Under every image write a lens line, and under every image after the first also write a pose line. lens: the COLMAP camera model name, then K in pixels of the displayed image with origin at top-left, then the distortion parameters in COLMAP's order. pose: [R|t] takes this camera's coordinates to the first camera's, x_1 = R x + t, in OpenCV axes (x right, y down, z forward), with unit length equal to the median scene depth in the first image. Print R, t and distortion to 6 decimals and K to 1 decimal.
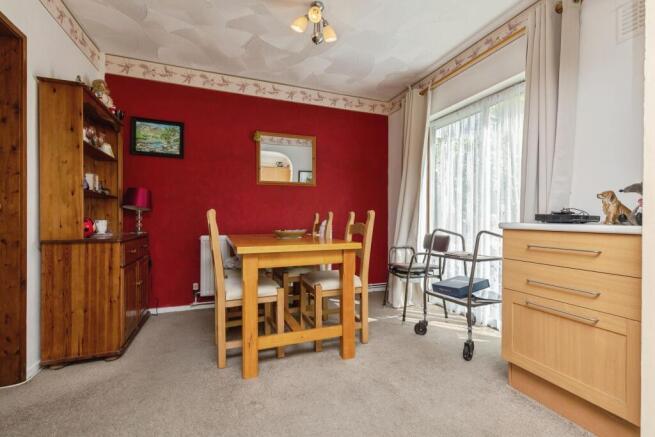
lens RADIAL K [[294.3, 0, 327.5], [0, 294.3, 218.5], [0, 0, 1]] dist [0.001677, 0.000679]
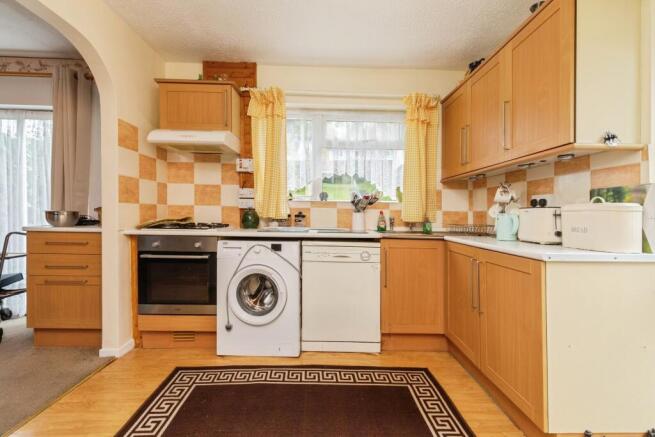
lens RADIAL K [[294.3, 0, 327.5], [0, 294.3, 218.5], [0, 0, 1]] dist [0.001677, 0.000679]
pose [[0.337048, -0.020677, 0.941260, -0.152802], [-0.010170, 0.999621, 0.025601, -0.055564], [-0.941433, -0.018201, 0.336709, -0.575383]]
